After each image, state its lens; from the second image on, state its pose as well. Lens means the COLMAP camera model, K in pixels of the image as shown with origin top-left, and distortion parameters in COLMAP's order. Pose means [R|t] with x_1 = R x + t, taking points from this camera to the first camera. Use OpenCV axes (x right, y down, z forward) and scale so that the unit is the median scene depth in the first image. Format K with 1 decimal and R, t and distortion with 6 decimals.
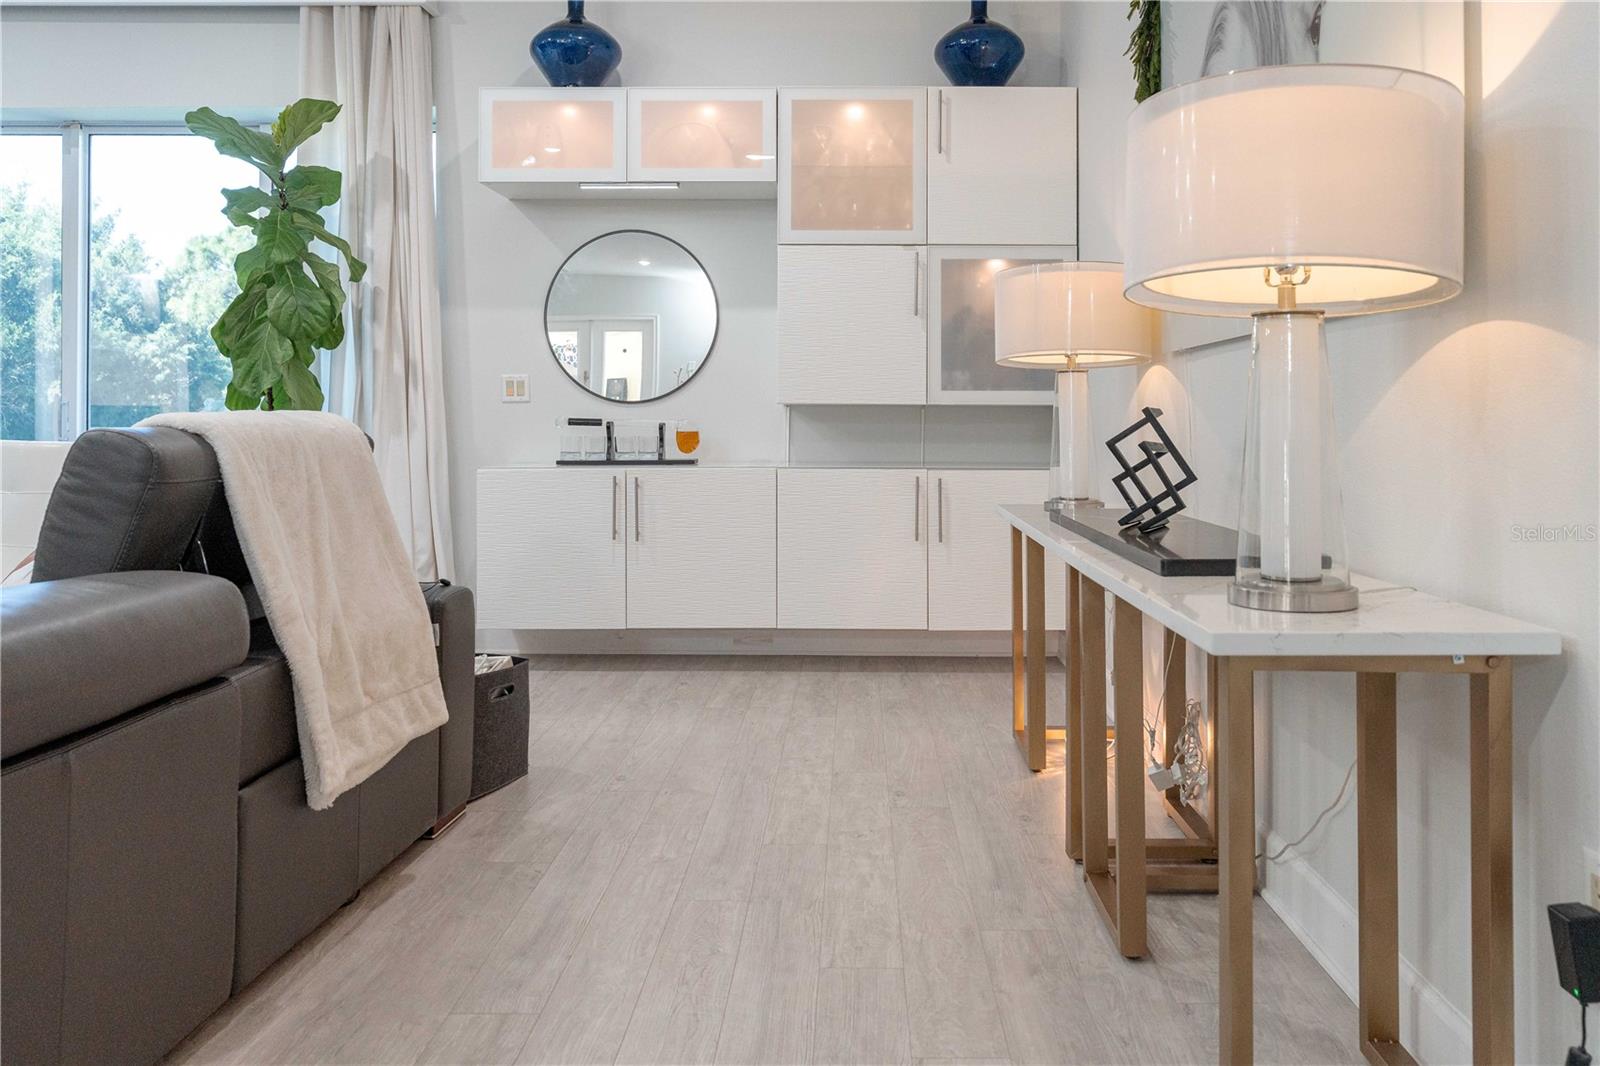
lens RADIAL K [[1190.3, 0, 809.7], [0, 1190.3, 395.5], [0, 0, 1]] dist [0.005808, 0.001946]
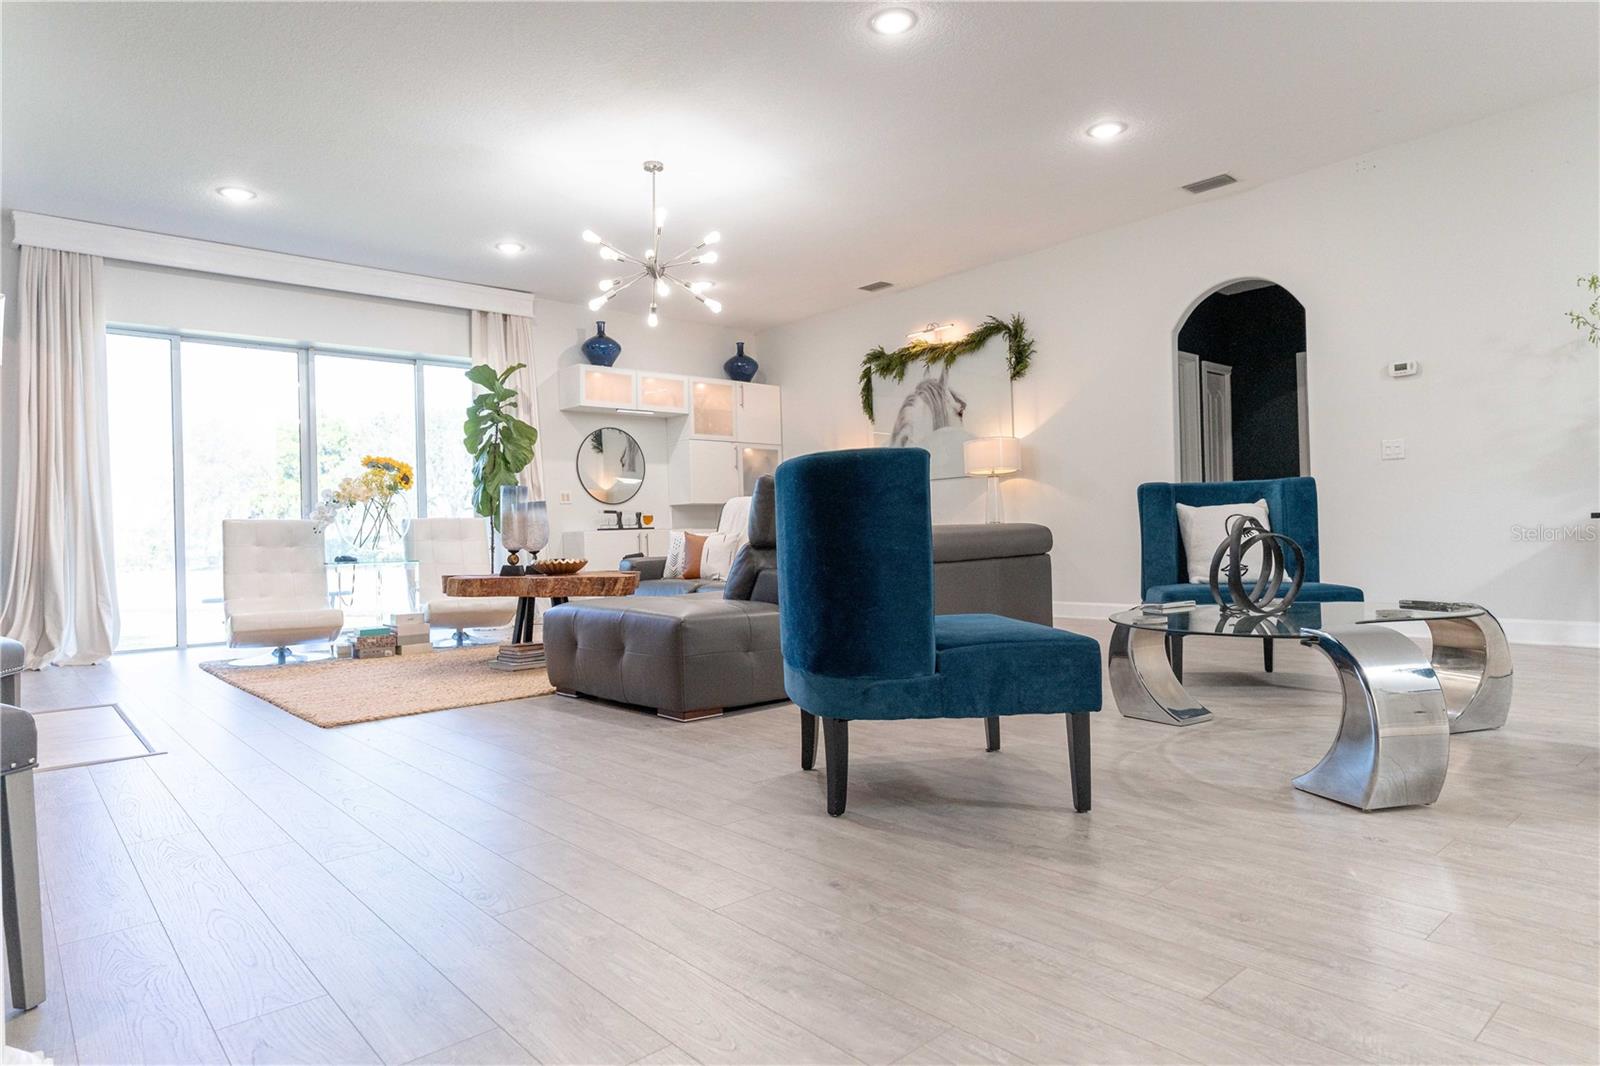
lens RADIAL K [[906.5, 0, 800.0], [0, 906.5, 533.0], [0, 0, 1]] dist [0.000032, 0.000669]
pose [[0.728374, -0.023129, 0.684790, -1.179142], [0.016048, 0.999732, 0.016697, 0.041659], [-0.684992, -0.001172, 0.728550, -0.547490]]
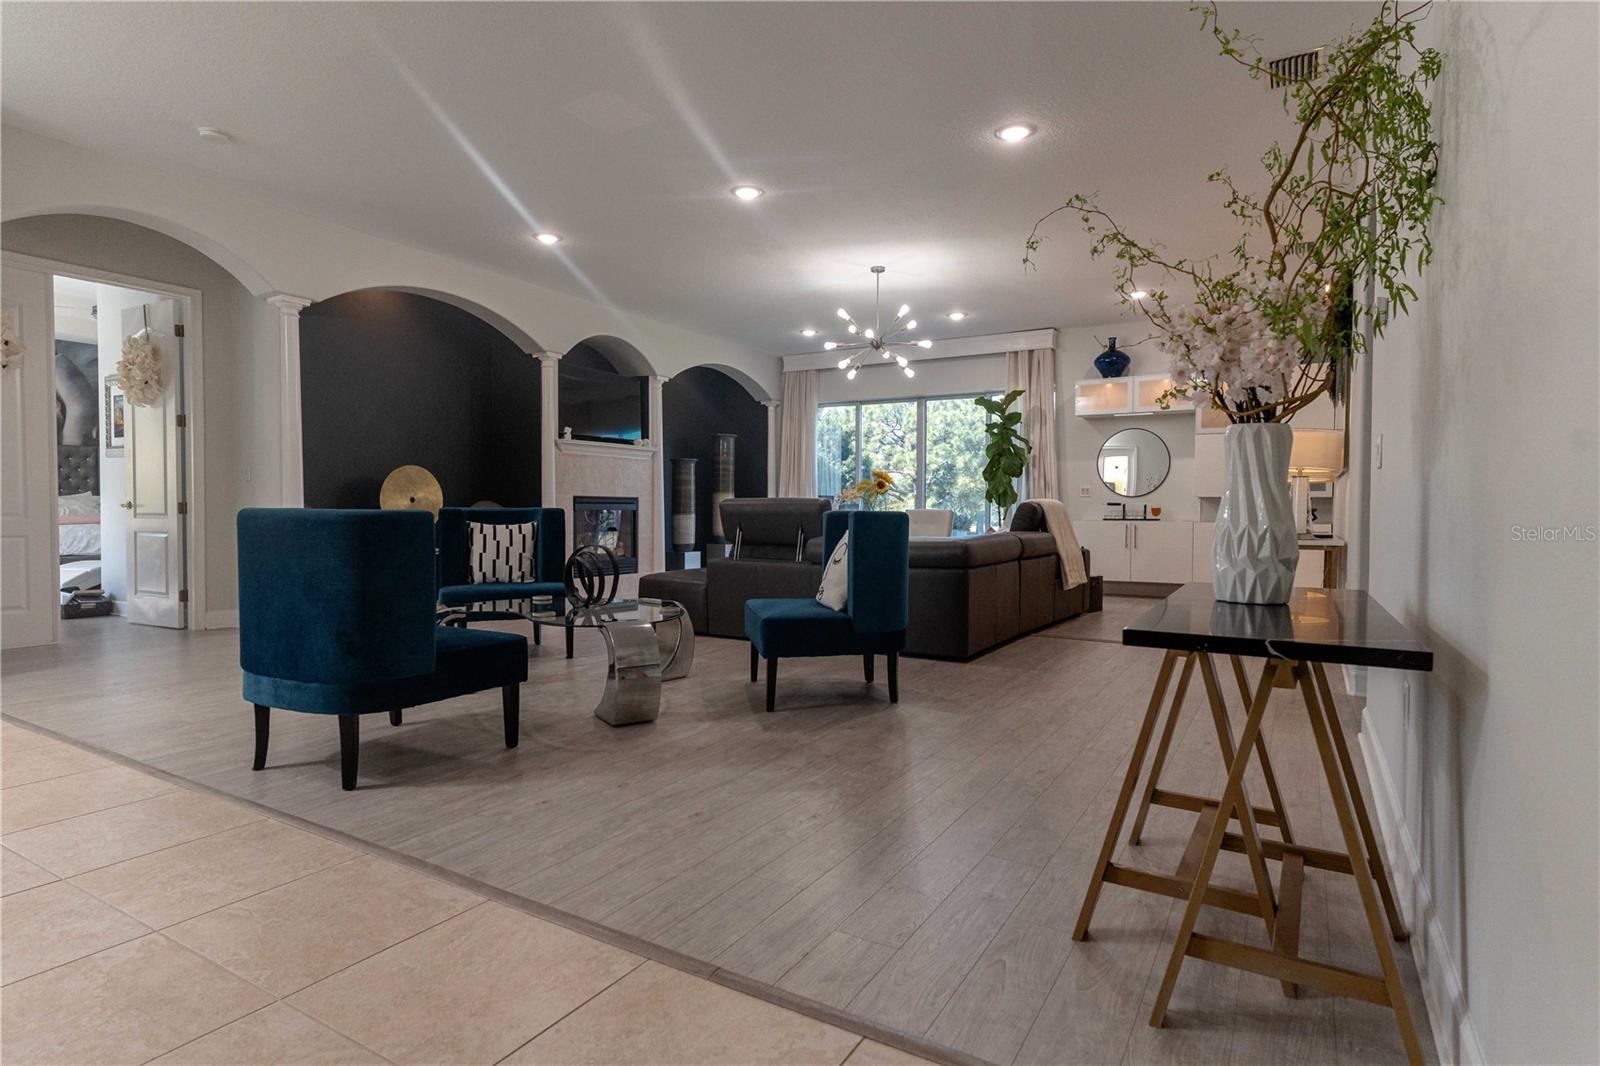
lens RADIAL K [[852.6, 0, 800.0], [0, 852.6, 533.0], [0, 0, 1]] dist [-0.020394, -0.000082]
pose [[0.879031, 0.016327, -0.476485, 0.100866], [0.006122, 0.998945, 0.045523, -0.003651], [0.476725, -0.042933, 0.878003, -1.027019]]
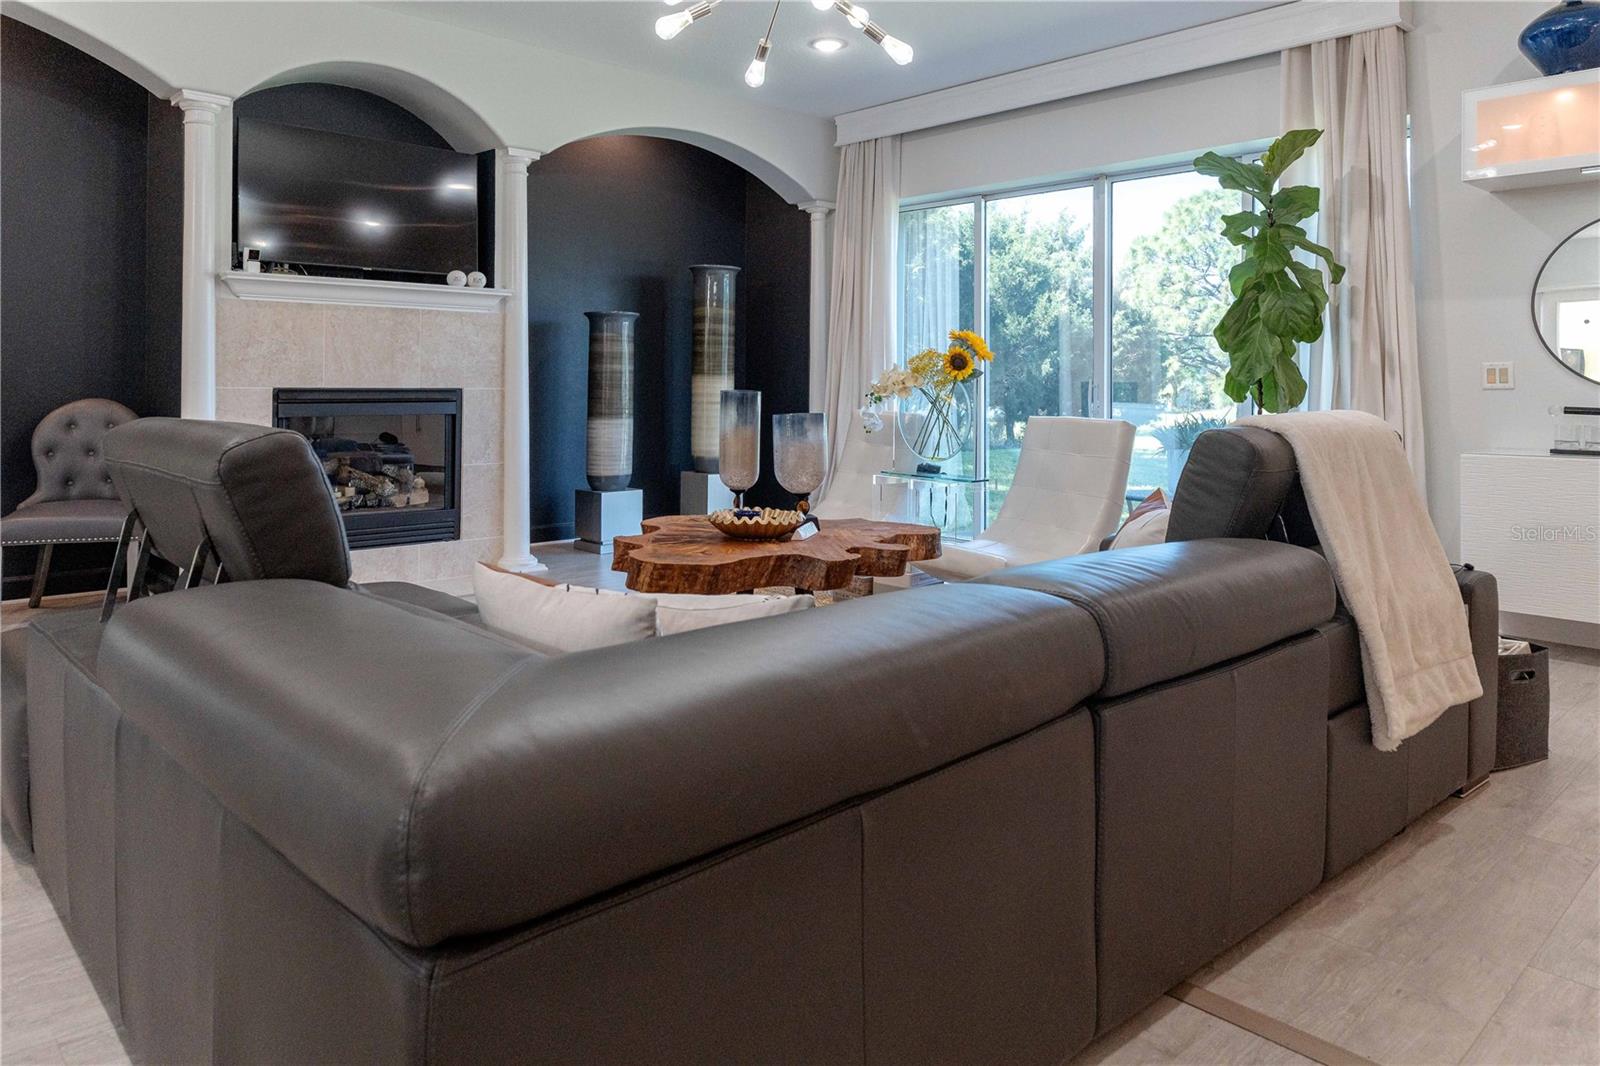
lens RADIAL K [[1044.9, 0, 792.7], [0, 1044.9, 374.9], [0, 0, 1]] dist [0.004050, 0.000812]
pose [[0.705619, -0.000655, -0.708591, -0.040190], [0.007828, 0.999946, 0.006871, -0.019589], [0.708548, -0.010395, 0.705586, -0.074361]]
